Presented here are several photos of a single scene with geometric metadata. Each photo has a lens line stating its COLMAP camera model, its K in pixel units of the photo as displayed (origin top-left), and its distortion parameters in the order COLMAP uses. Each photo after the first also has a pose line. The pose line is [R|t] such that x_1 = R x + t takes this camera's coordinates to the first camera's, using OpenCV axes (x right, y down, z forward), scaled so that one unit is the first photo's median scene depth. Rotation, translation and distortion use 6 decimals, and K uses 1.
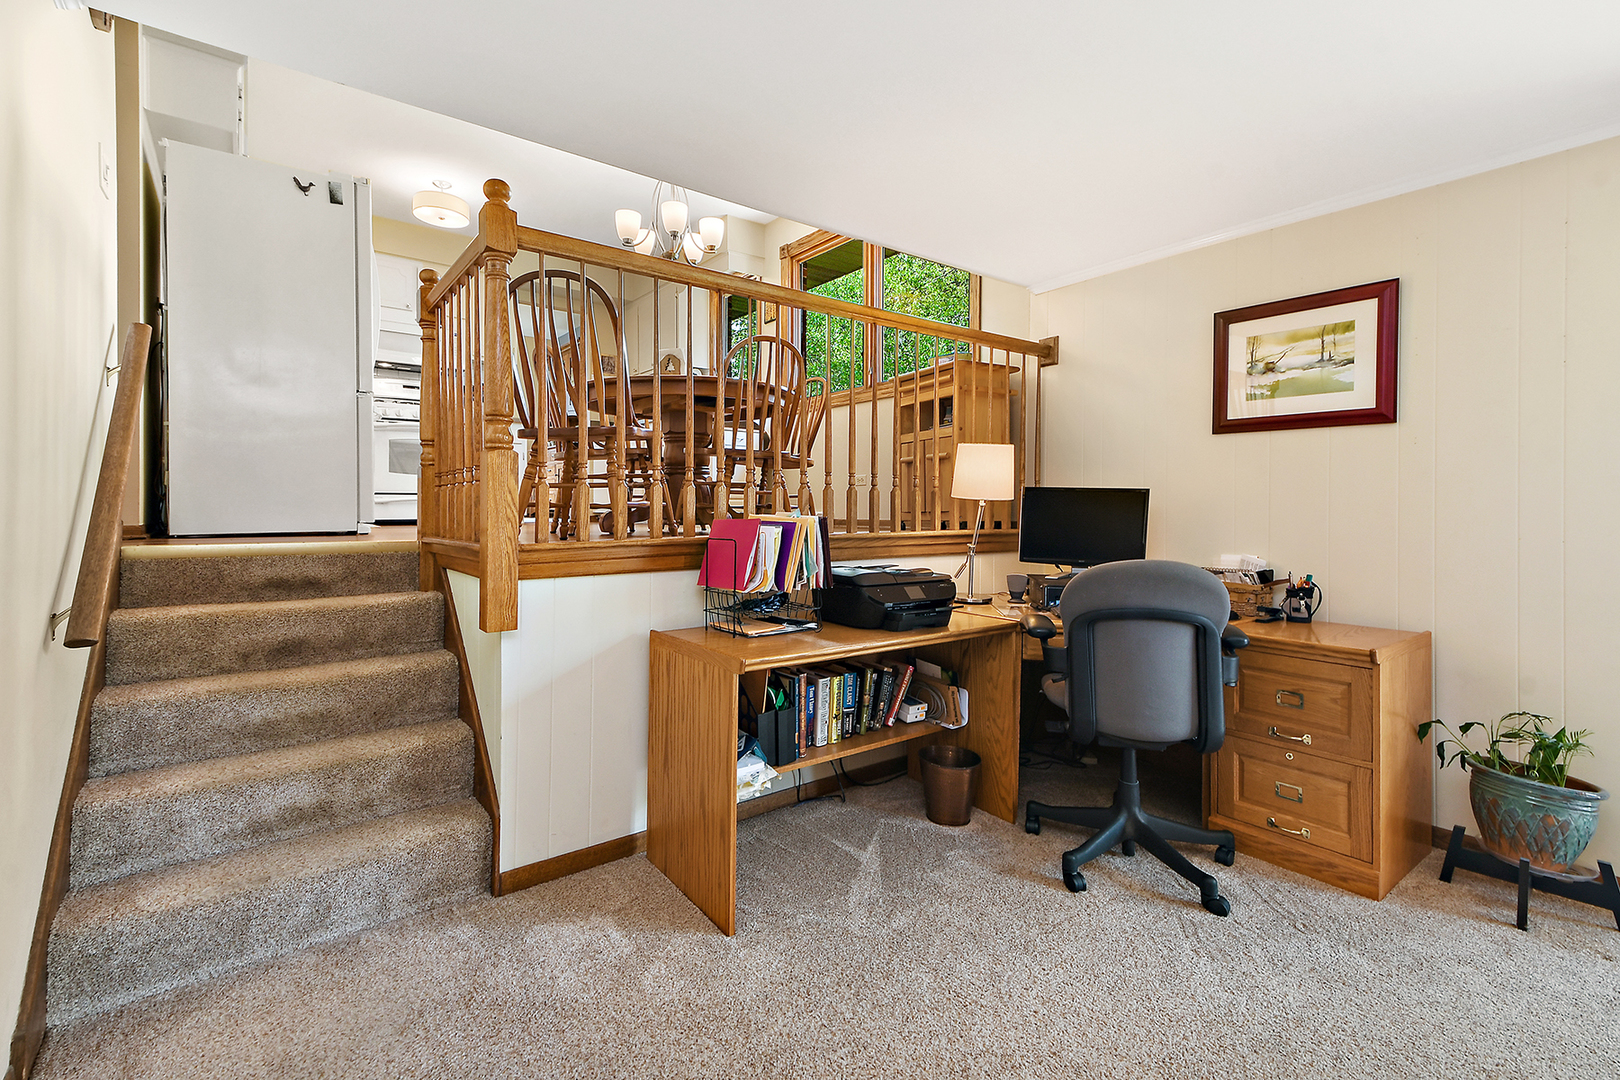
lens RADIAL K [[722.4, 0, 805.8], [0, 722.4, 528.1], [0, 0, 1]] dist [0.000398, -0.000072]
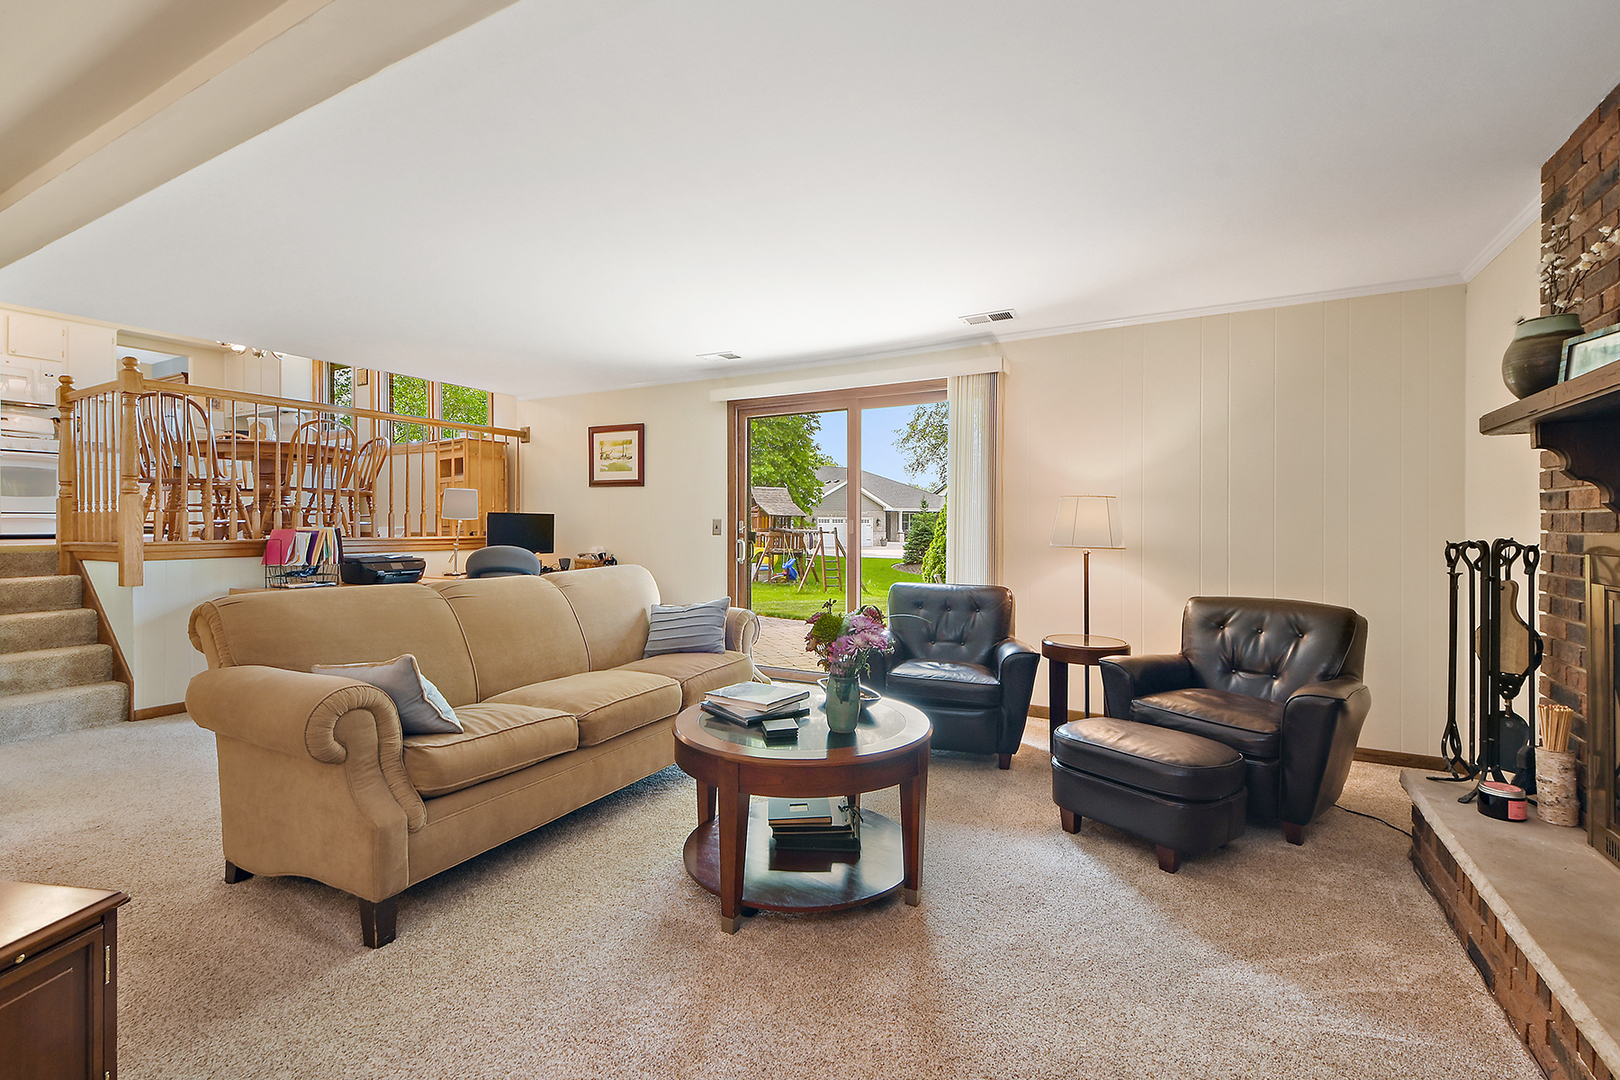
lens RADIAL K [[688.4, 0, 810.0], [0, 688.4, 540.0], [0, 0, 1]] dist [0.000204, -0.010157]
pose [[0.905733, -0.008844, 0.423756, 0.369050], [0.010771, 0.999940, -0.002152, 0.031678], [-0.423712, 0.006514, 0.905774, -1.167999]]
